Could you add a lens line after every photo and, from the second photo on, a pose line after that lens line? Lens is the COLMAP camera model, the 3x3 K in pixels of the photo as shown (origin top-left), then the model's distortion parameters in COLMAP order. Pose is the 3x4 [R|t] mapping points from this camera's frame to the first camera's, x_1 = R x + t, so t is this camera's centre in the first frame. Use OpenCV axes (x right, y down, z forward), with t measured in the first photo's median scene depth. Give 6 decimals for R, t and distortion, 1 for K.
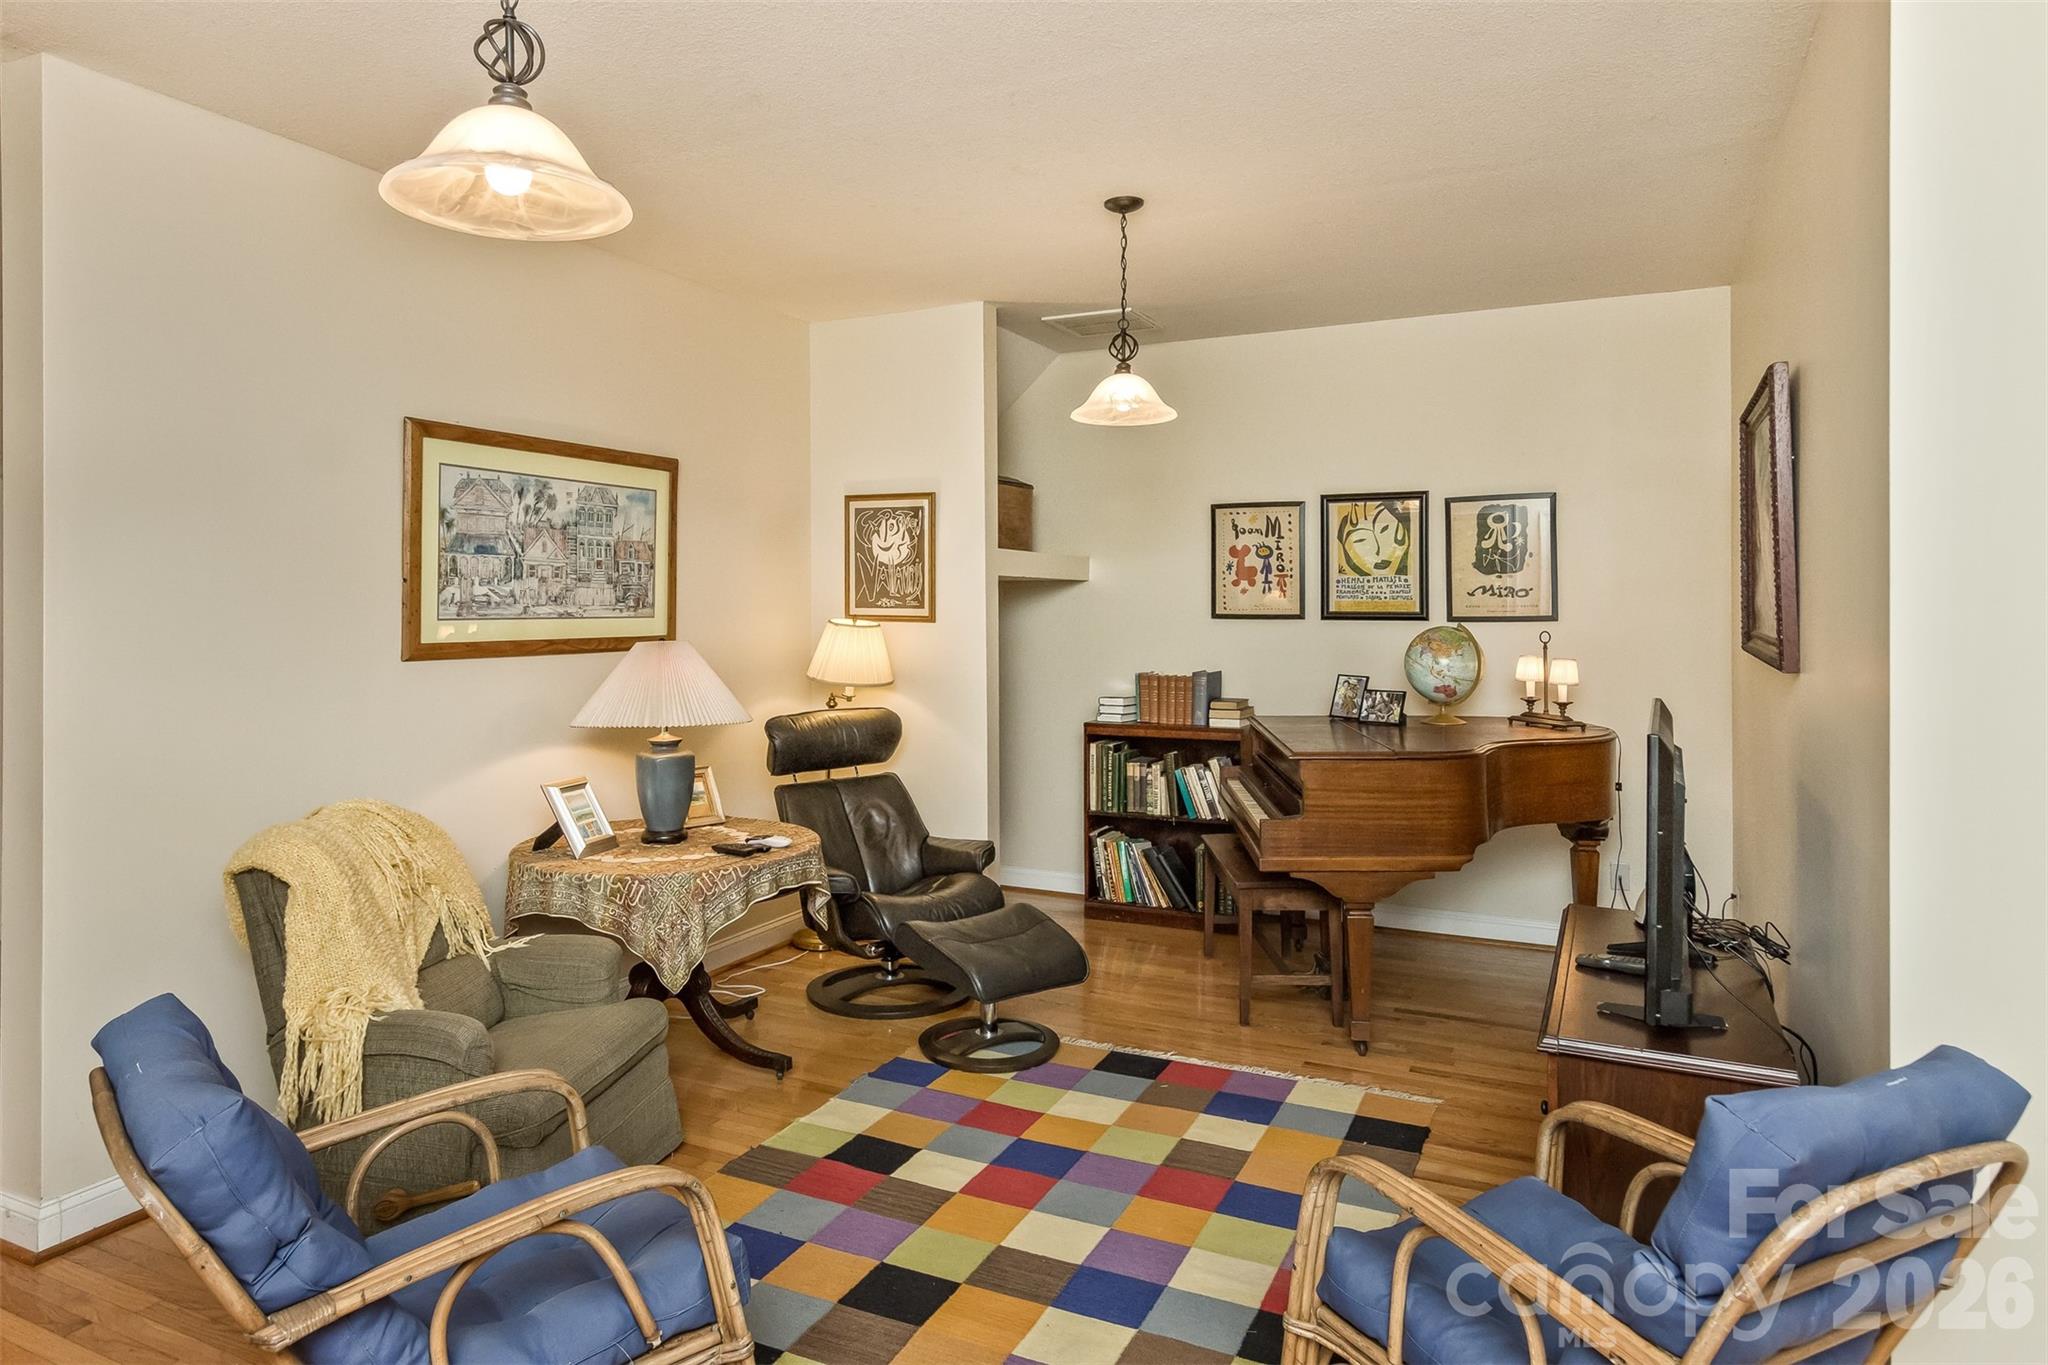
lens RADIAL K [[1235.0, 0, 1019.7], [0, 1235.0, 604.6], [0, 0, 1]] dist [0.002135, 0.000275]
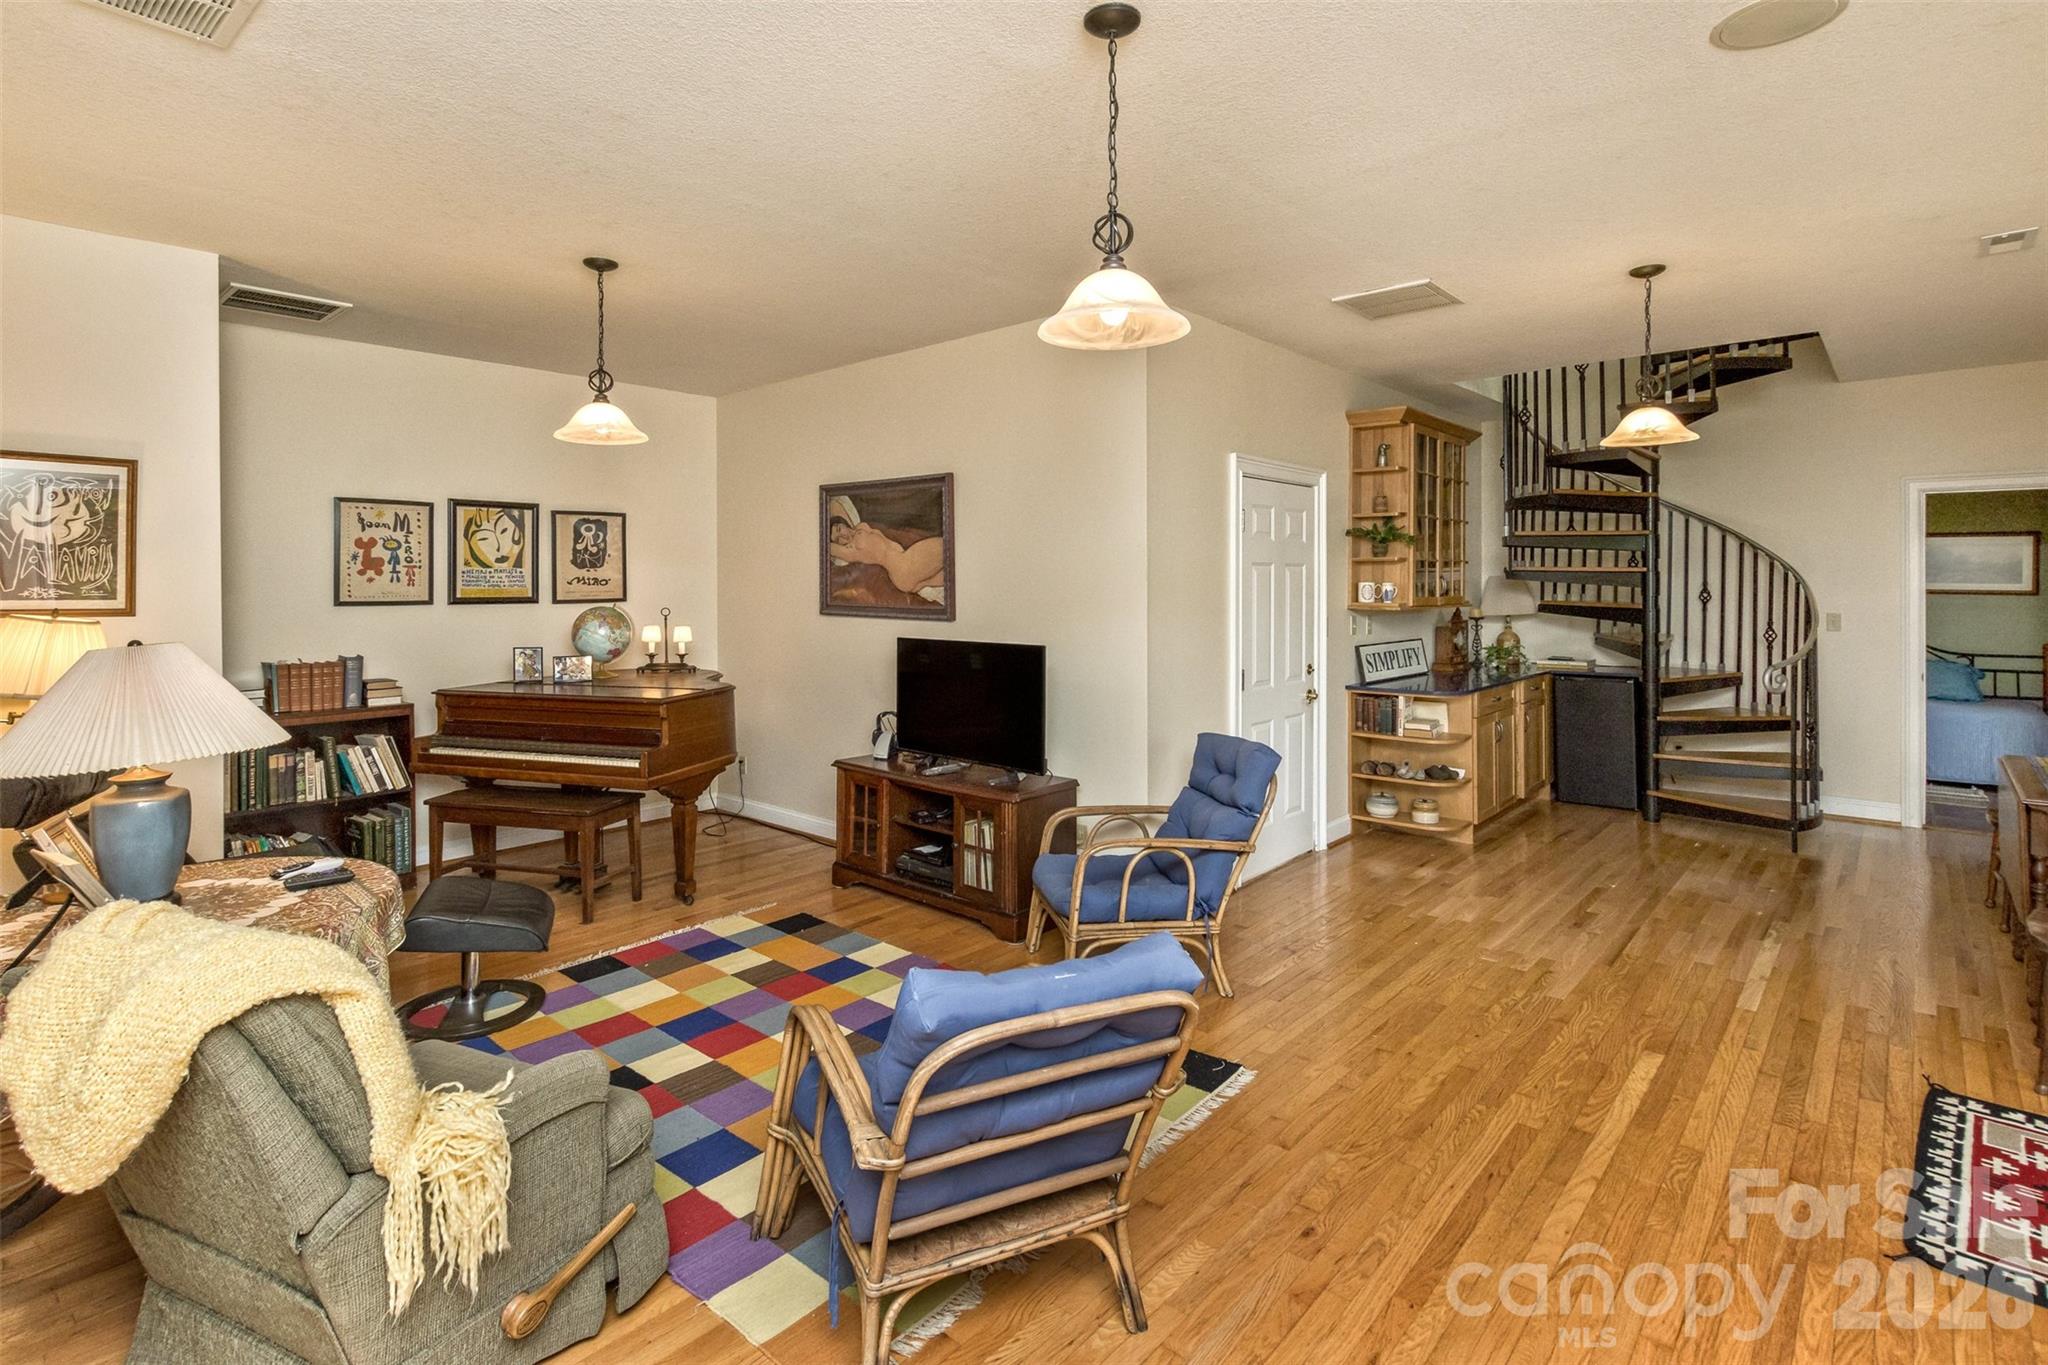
lens RADIAL K [[930.3, 0, 1022.0], [0, 930.3, 584.5], [0, 0, 1]] dist [0.001362, -0.000055]
pose [[0.296530, -0.000243, 0.955023, -0.453440], [0.007517, 0.999970, -0.002079, -0.000926], [-0.954994, 0.007796, 0.296523, 0.220911]]
